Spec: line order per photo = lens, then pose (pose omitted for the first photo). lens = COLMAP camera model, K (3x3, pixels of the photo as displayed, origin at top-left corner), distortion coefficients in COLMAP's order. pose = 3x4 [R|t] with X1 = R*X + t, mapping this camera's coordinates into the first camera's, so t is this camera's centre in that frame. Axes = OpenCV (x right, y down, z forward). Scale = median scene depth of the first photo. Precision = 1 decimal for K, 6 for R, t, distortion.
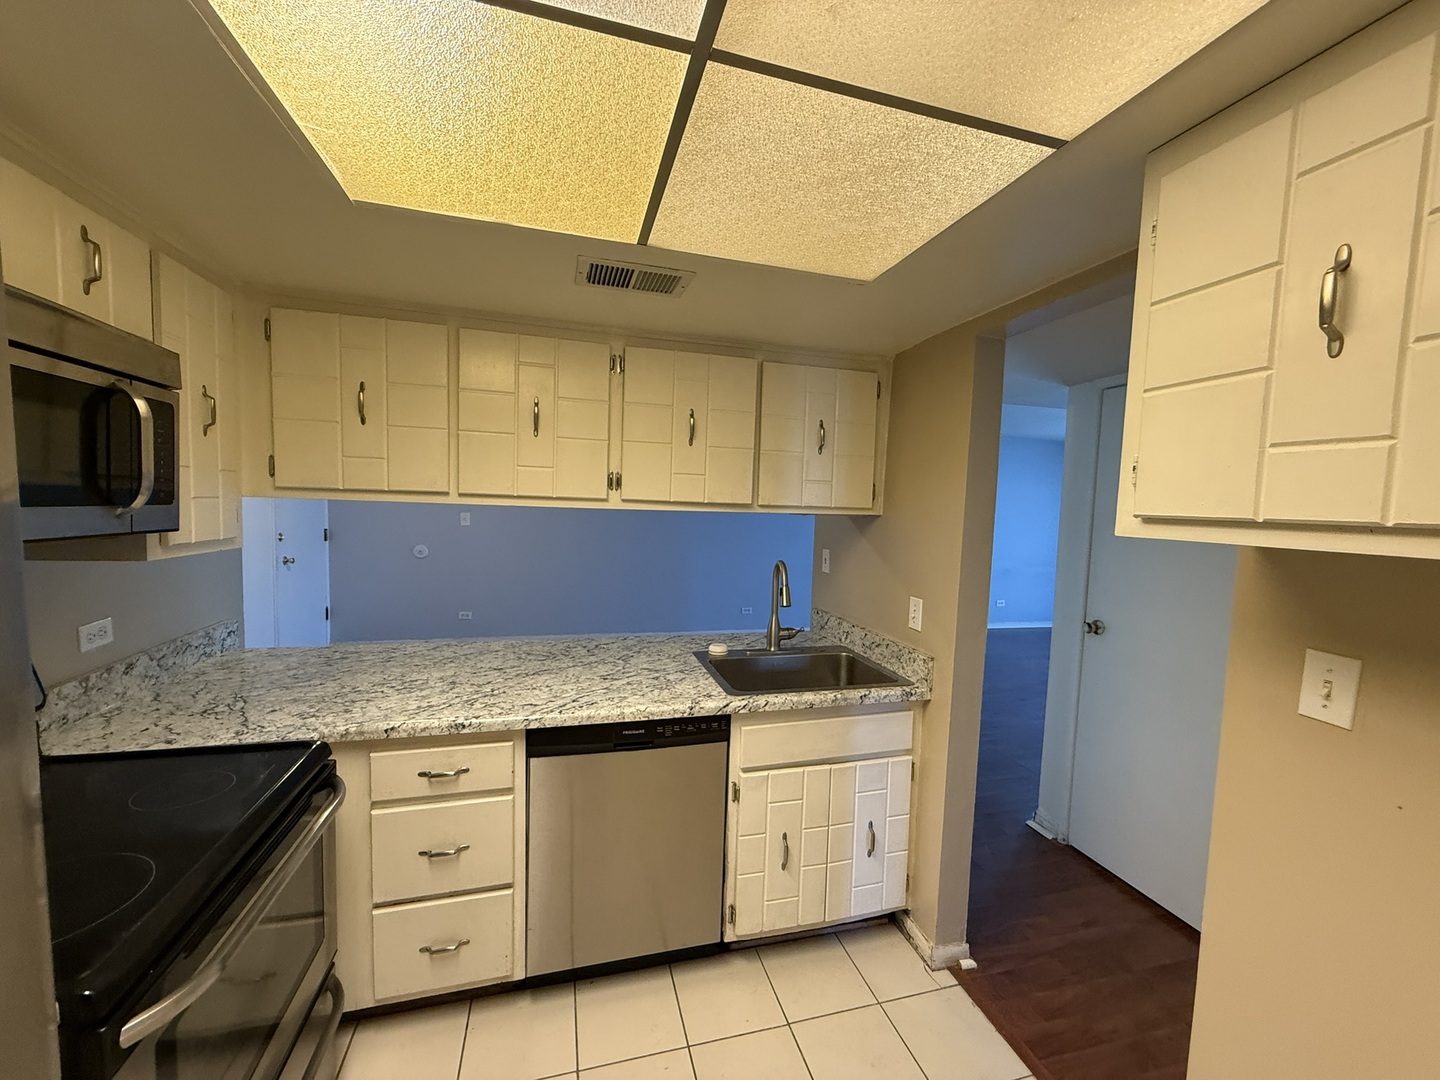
lens RADIAL K [[574.2, 0, 716.9], [0, 574.2, 538.1], [0, 0, 1]] dist [0.000986, -0.000317]
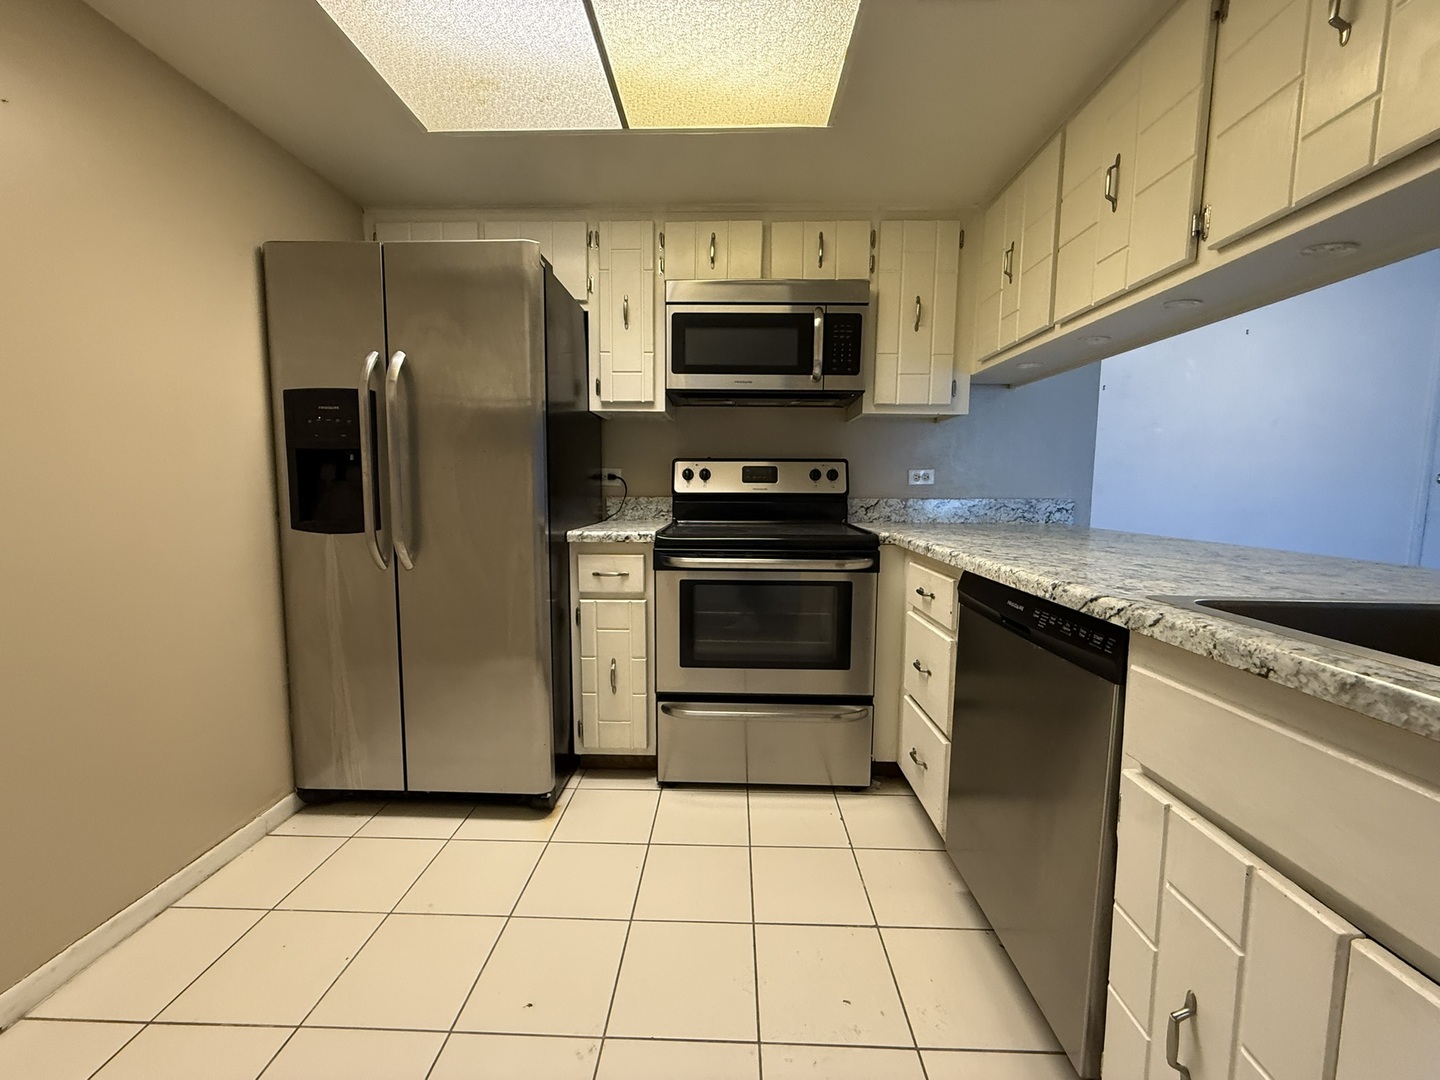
lens RADIAL K [[574.2, 0, 716.5], [0, 574.2, 544.5], [0, 0, 1]] dist [0.000986, -0.000317]
pose [[-0.294341, 0.063934, -0.953560, 0.583266], [-0.078850, 0.992734, 0.090900, 0.229116], [0.952442, 0.101944, -0.287161, 0.837668]]
